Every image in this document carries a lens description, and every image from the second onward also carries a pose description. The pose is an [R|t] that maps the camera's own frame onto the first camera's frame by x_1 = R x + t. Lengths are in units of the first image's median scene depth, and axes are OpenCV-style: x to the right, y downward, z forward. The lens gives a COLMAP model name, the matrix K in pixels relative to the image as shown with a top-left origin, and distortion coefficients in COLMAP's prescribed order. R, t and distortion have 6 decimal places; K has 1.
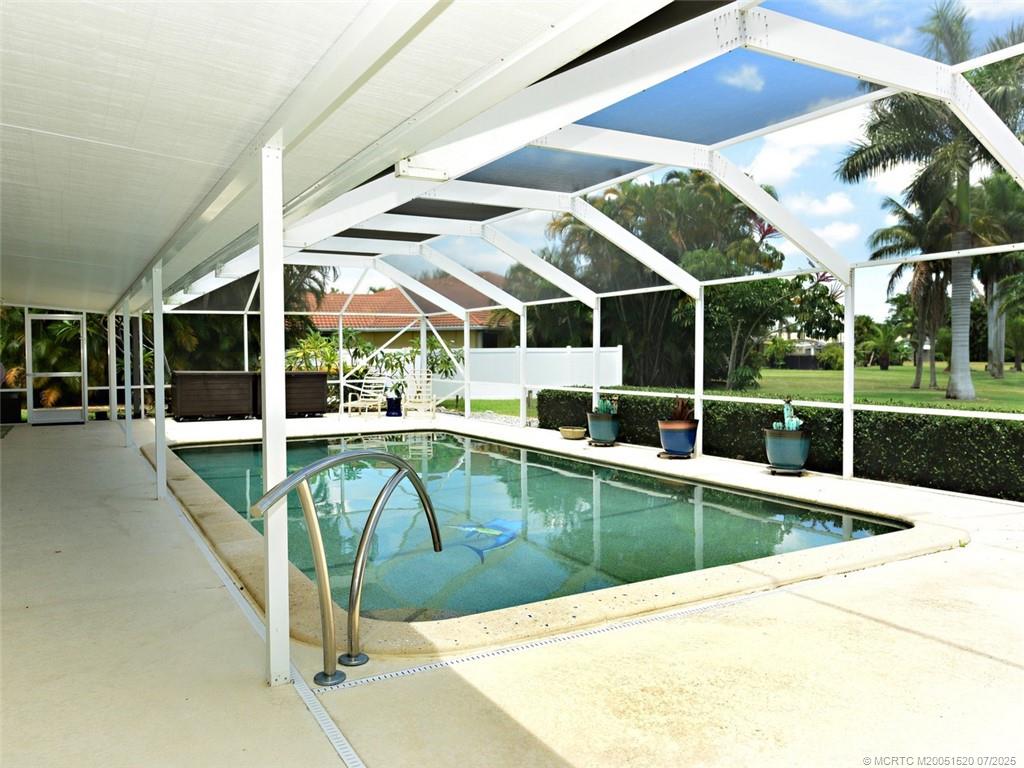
lens RADIAL K [[761.5, 0, 512.0], [0, 761.5, 384.0], [0, 0, 1]] dist [0.002825, -0.000763]
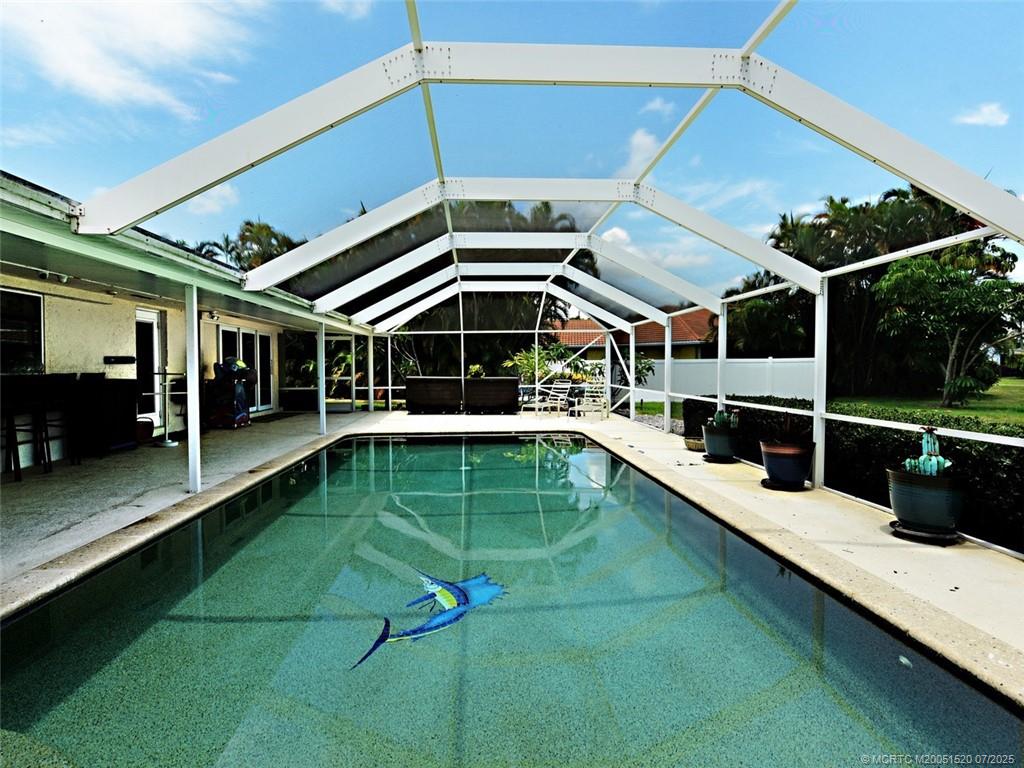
lens RADIAL K [[523.2, 0, 512.0], [0, 523.2, 384.0], [0, 0, 1]] dist [-0.002021, -0.008968]
pose [[0.892417, 0.015664, -0.450940, 0.171762], [-0.016852, 0.999857, 0.001382, -0.009480], [0.450897, 0.006365, 0.892553, 0.298913]]
